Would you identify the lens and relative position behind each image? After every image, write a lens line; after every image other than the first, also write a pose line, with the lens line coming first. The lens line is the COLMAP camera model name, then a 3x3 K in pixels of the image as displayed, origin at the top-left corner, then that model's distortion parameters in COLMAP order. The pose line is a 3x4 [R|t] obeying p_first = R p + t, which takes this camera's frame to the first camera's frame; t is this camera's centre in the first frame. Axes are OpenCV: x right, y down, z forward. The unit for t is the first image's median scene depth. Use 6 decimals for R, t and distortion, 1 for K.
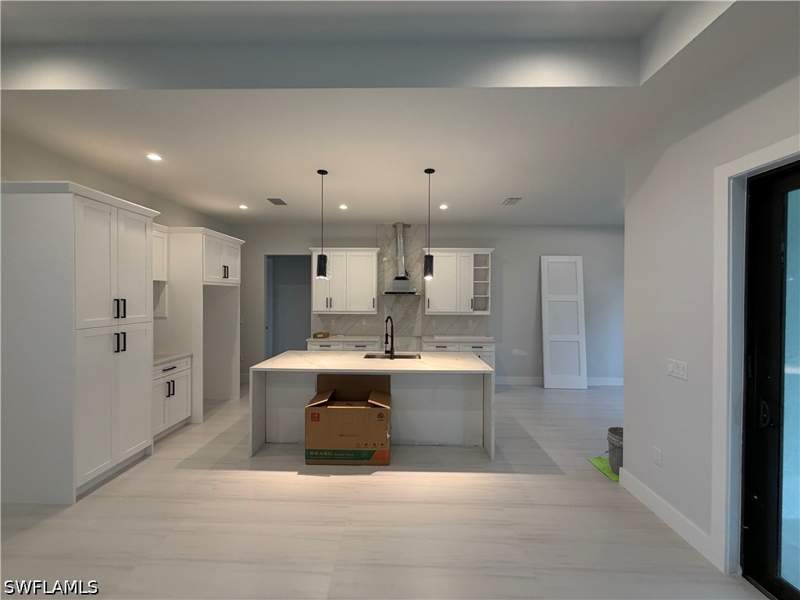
lens RADIAL K [[320.2, 0, 399.8], [0, 320.2, 298.7], [0, 0, 1]] dist [0.000559, 0.000331]
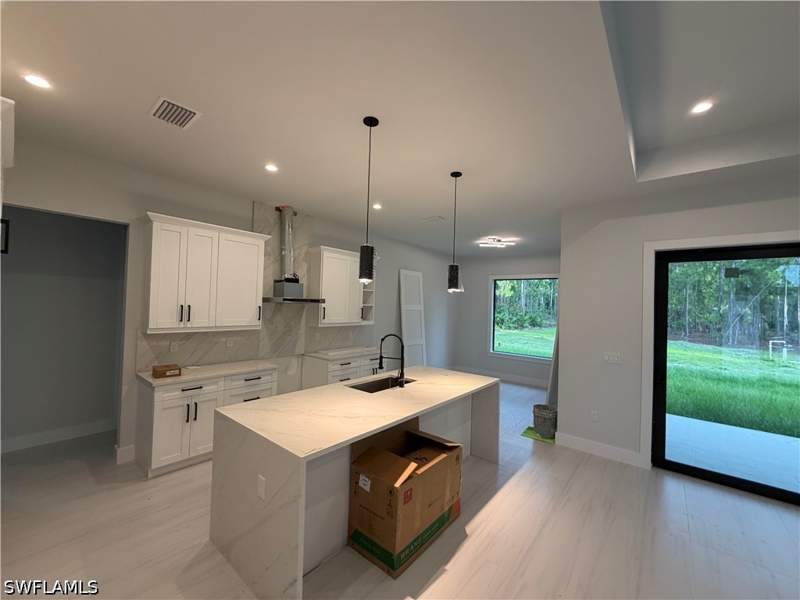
lens RADIAL K [[320.2, 0, 399.2], [0, 320.2, 297.3], [0, 0, 1]] dist [0.000559, 0.000331]
pose [[0.624336, 0.030769, 0.780550, -0.436308], [-0.020288, 0.999526, -0.023173, -0.011300], [-0.780892, -0.001368, 0.624664, 0.330849]]
